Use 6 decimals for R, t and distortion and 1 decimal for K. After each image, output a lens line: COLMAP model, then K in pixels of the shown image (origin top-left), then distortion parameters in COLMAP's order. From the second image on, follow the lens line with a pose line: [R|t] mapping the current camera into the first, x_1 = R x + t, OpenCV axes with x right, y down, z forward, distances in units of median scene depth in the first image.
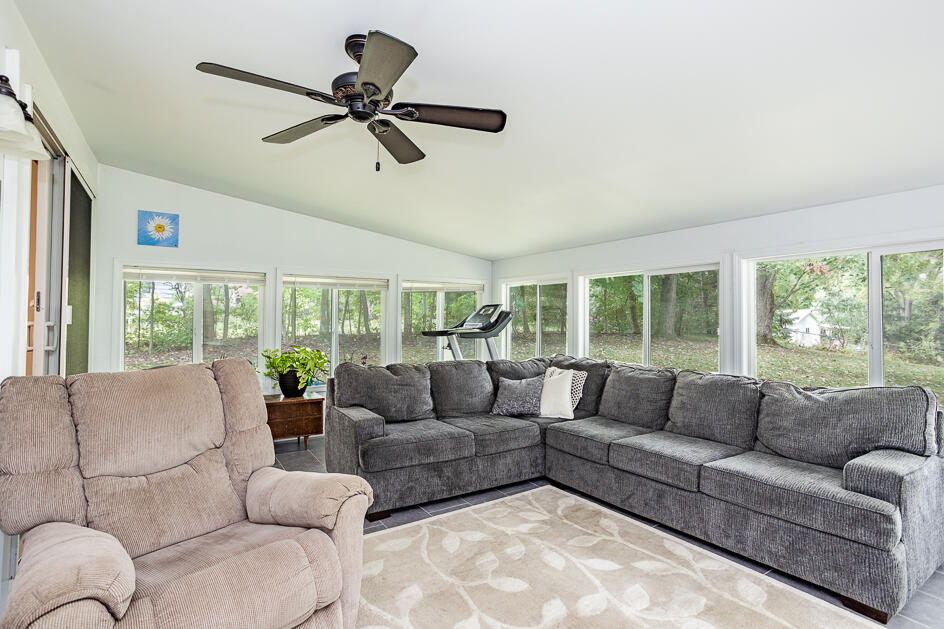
lens RADIAL K [[452.4, 0, 471.5], [0, 452.4, 308.0], [0, 0, 1]] dist [-0.041290, 0.025755]
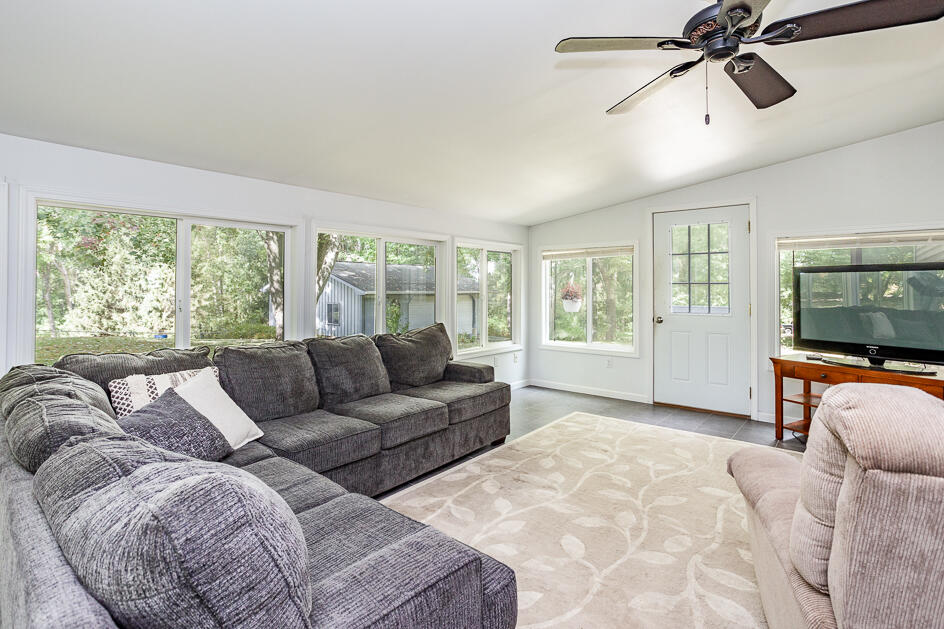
lens RADIAL K [[472.7, 0, 462.9], [0, 472.7, 281.4], [0, 0, 1]] dist [-0.041160, 0.028898]
pose [[-0.277540, 0.003058, 0.960709, -0.689252], [-0.024979, 0.999634, -0.010397, 0.024296], [-0.960389, -0.026883, -0.277362, 1.221136]]
